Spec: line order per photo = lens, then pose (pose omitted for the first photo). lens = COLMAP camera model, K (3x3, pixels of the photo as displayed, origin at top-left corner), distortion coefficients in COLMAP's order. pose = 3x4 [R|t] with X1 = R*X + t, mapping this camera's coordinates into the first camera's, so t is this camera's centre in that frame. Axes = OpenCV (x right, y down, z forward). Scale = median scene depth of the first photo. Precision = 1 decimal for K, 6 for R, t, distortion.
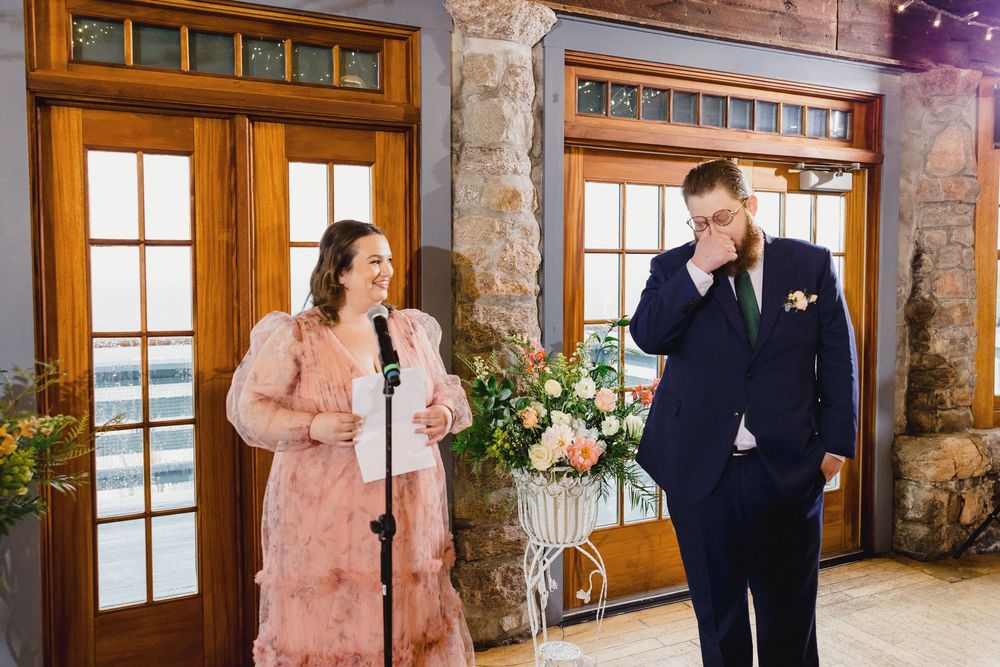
lens RADIAL K [[824.8, 0, 500.5], [0, 824.8, 312.1], [0, 0, 1]] dist [0.001326, 0.005240]
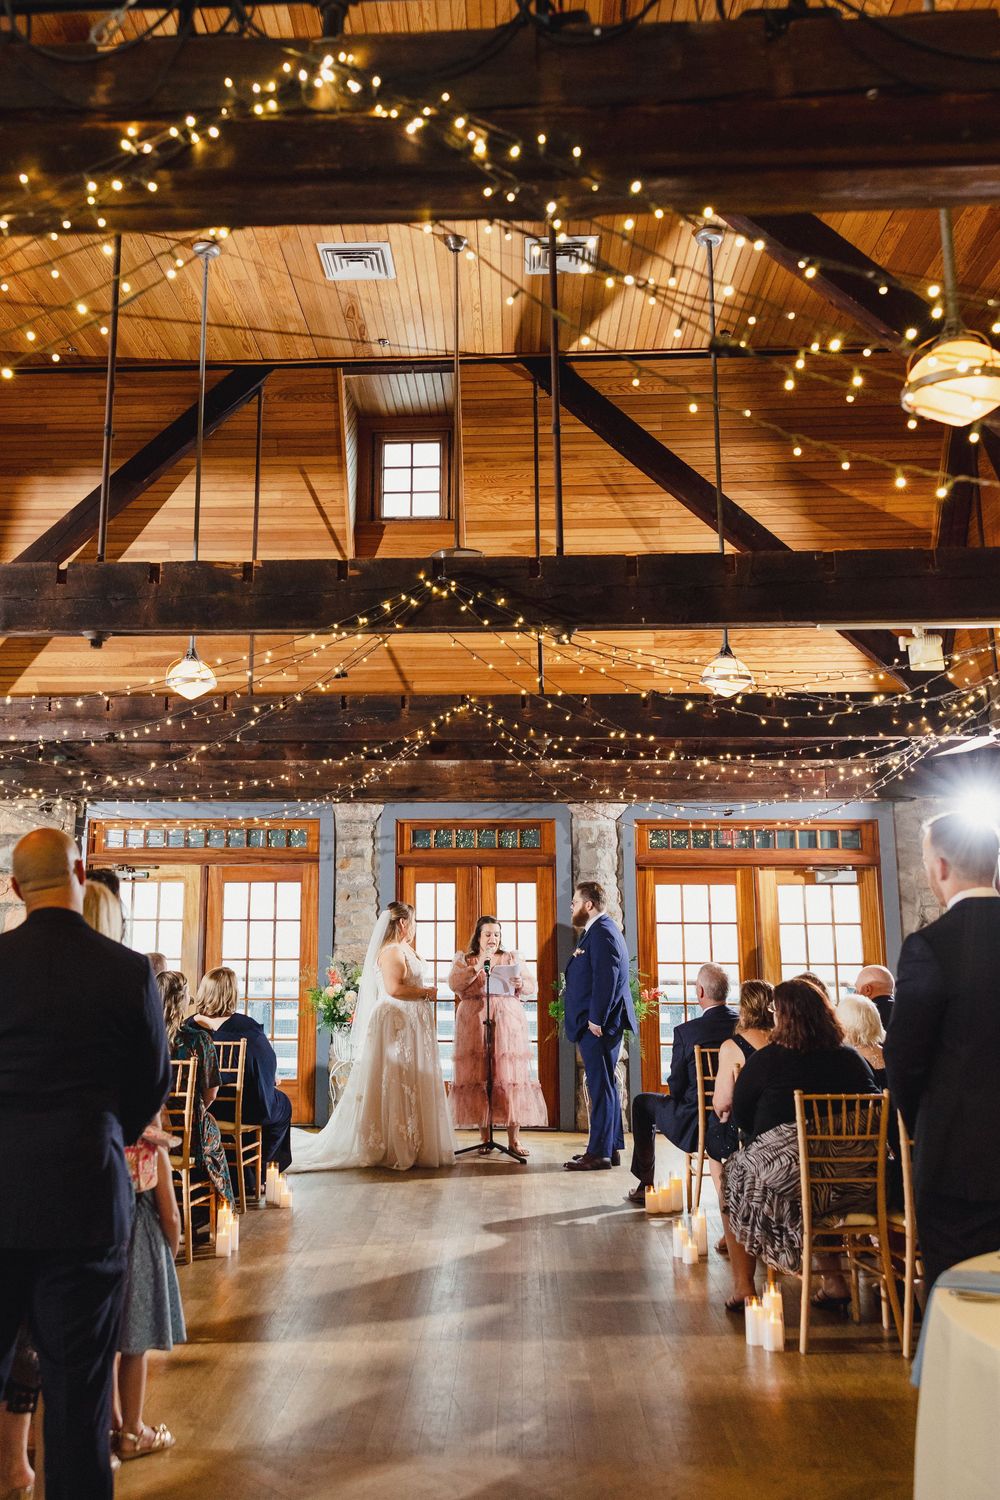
lens RADIAL K [[1237.1, 0, 437.6], [0, 1237.1, 683.0], [0, 0, 1]] dist [0.001326, 0.005240]
pose [[0.875269, -0.088342, -0.475500, 1.158416], [-0.027892, 0.972319, -0.231987, 0.066313], [0.482832, 0.216314, 0.848576, -1.895976]]
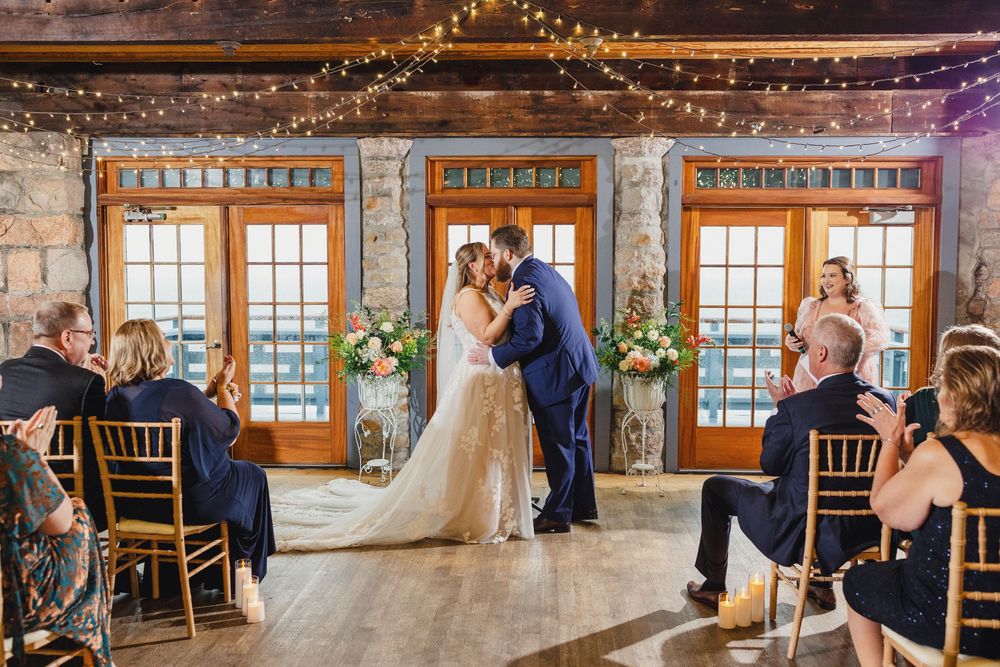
lens RADIAL K [[804.4, 0, 507.2], [0, 804.4, 321.3], [0, 0, 1]] dist [-0.014356, 0.008029]
pose [[0.879474, 0.030944, -0.474940, 0.625045], [-0.026538, 0.999520, 0.015981, 0.030818], [0.475207, -0.001451, 0.879873, -0.787792]]
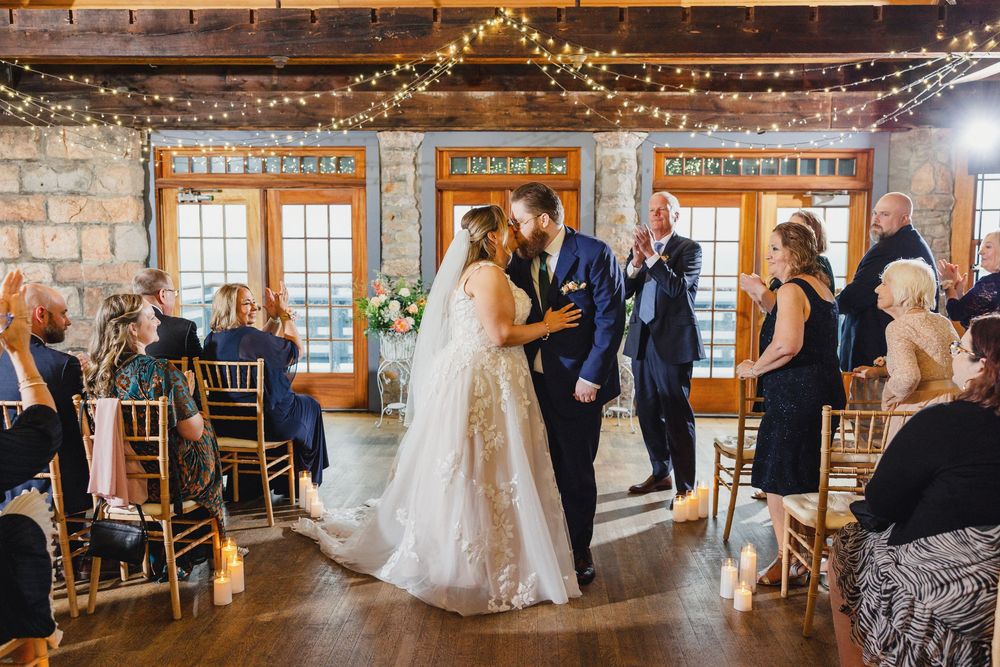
lens RADIAL K [[804.4, 0, 493.4], [0, 804.4, 317.8], [0, 0, 1]] dist [-0.014356, 0.008029]
pose [[0.881843, 0.047493, -0.469146, 0.752642], [-0.028518, 0.998465, 0.047474, 0.039026], [0.470680, -0.028485, 0.881844, -1.111805]]
